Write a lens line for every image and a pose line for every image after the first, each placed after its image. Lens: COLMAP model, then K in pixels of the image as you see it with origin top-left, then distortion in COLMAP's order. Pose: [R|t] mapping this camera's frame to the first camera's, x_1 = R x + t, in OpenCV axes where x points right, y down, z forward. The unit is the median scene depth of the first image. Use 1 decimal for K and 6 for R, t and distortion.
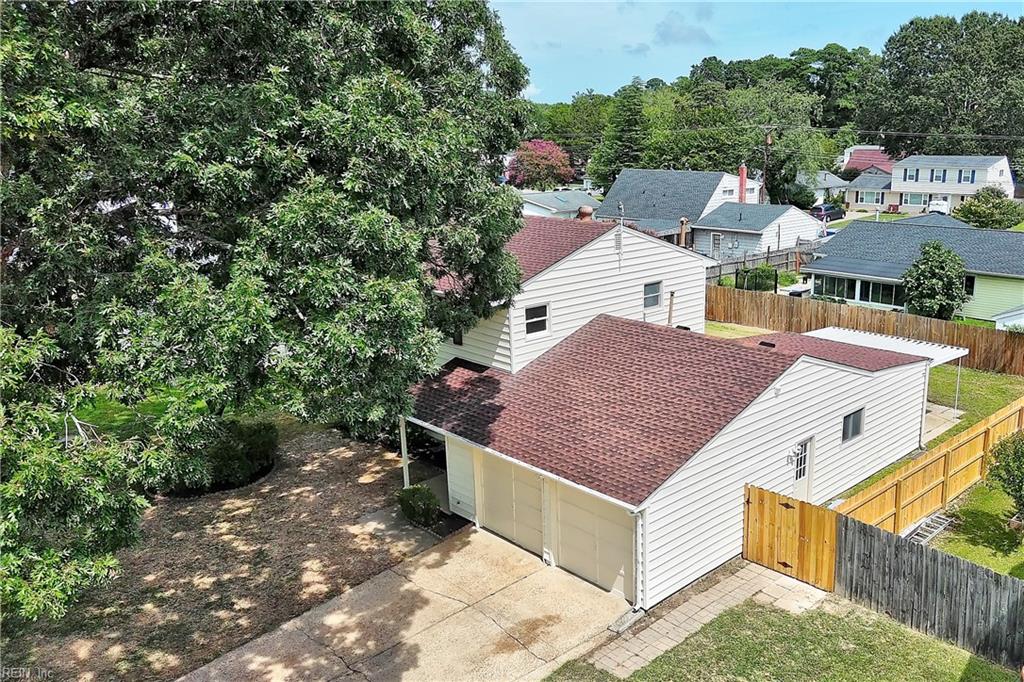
lens RADIAL K [[850.8, 0, 612.2], [0, 850.8, 345.6], [0, 0, 1]] dist [-0.006335, 0.062173]
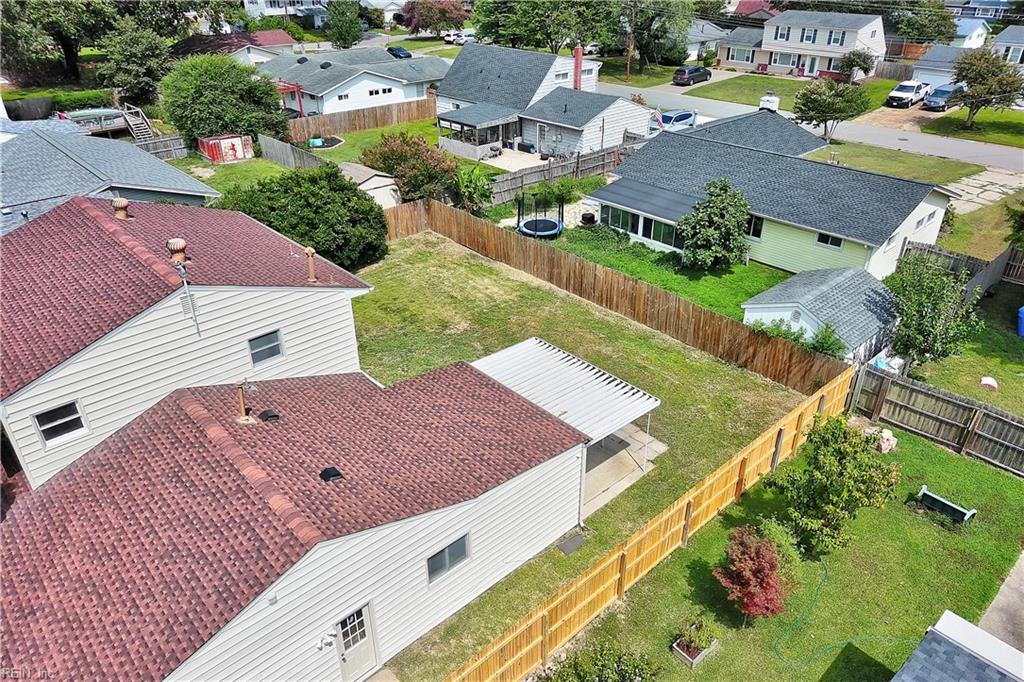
lens RADIAL K [[697.0, 0, 512.0], [0, 697.0, 341.0], [0, 0, 1]] dist [0.010264, 0.001996]
pose [[0.998179, 0.032601, -0.050751, 0.348332], [-0.017693, 0.962596, 0.270361, -0.275306], [0.057667, -0.268971, 0.961420, 0.383828]]
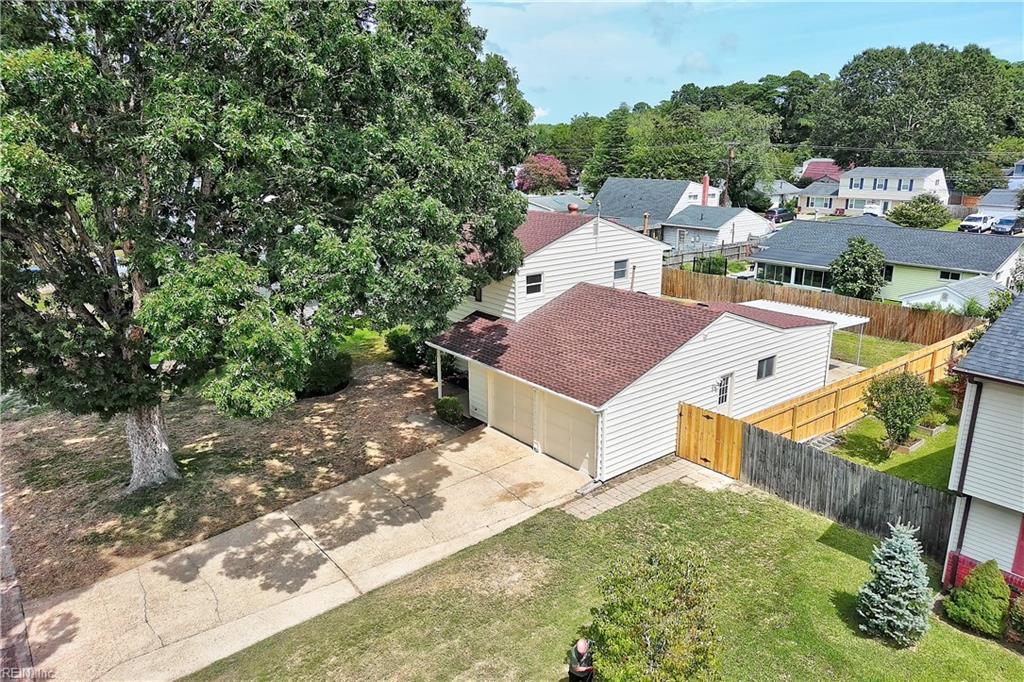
lens RADIAL K [[699.1, 0, 512.0], [0, 699.1, 341.0], [0, 0, 1]] dist [0.059077, -0.068500]
pose [[0.991972, 0.034343, -0.121708, 0.016891], [-0.031581, 0.999200, 0.024548, 0.033965], [0.122453, -0.020508, 0.992262, -0.140796]]
